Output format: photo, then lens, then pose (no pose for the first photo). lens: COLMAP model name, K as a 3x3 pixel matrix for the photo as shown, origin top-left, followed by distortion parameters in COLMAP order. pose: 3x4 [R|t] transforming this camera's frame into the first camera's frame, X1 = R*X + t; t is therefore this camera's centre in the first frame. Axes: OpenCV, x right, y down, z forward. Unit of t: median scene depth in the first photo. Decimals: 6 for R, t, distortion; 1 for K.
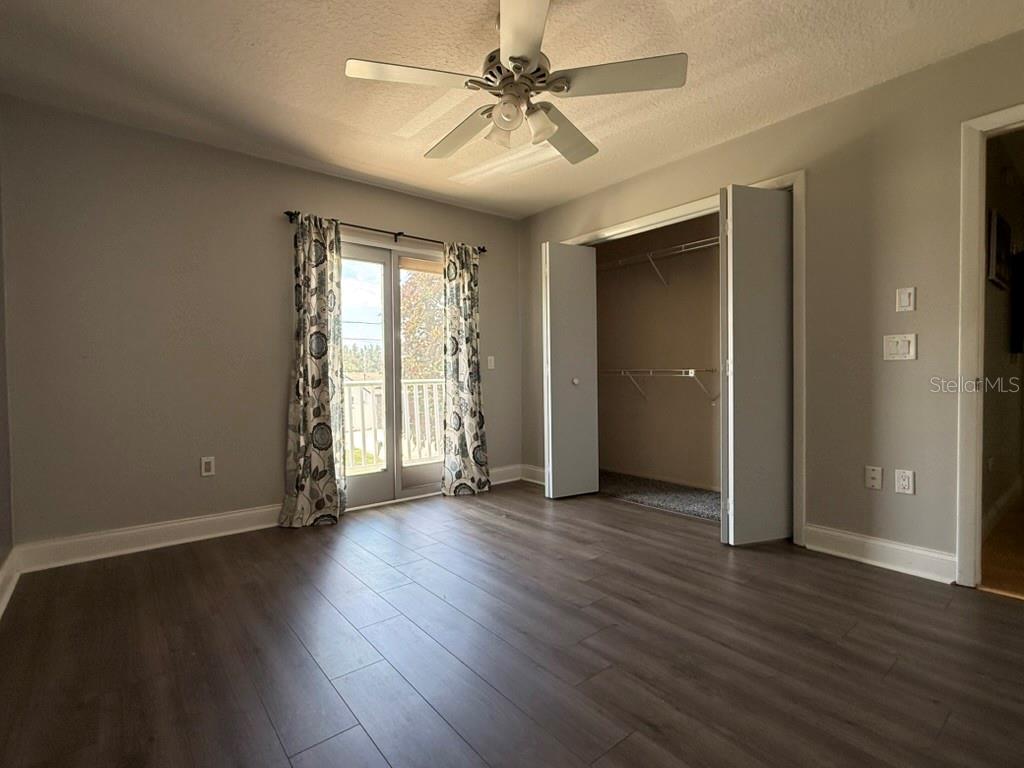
lens RADIAL K [[493.7, 0, 511.7], [0, 493.7, 387.1], [0, 0, 1]] dist [0.001421, -0.000122]
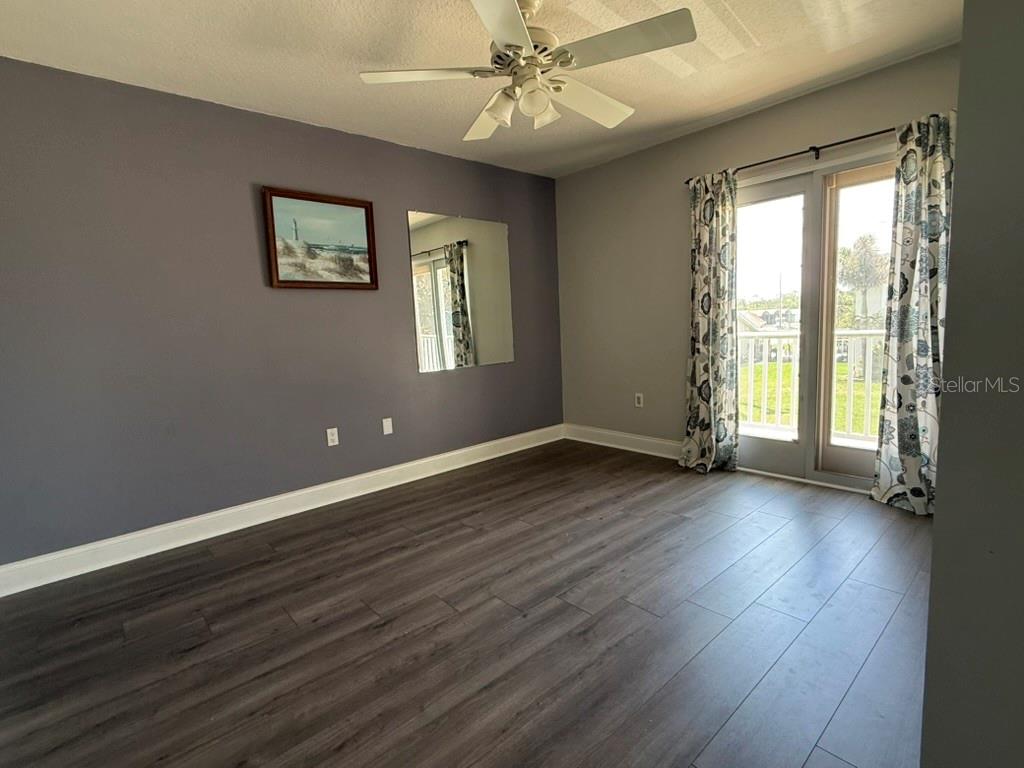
lens RADIAL K [[493.7, 0, 508.9], [0, 493.7, 386.1], [0, 0, 1]] dist [0.001421, -0.000122]
pose [[0.044528, 0.131154, -0.990361, 0.610130], [0.018620, 0.991064, 0.132085, -0.054909], [0.998835, -0.024322, 0.041688, 0.510697]]
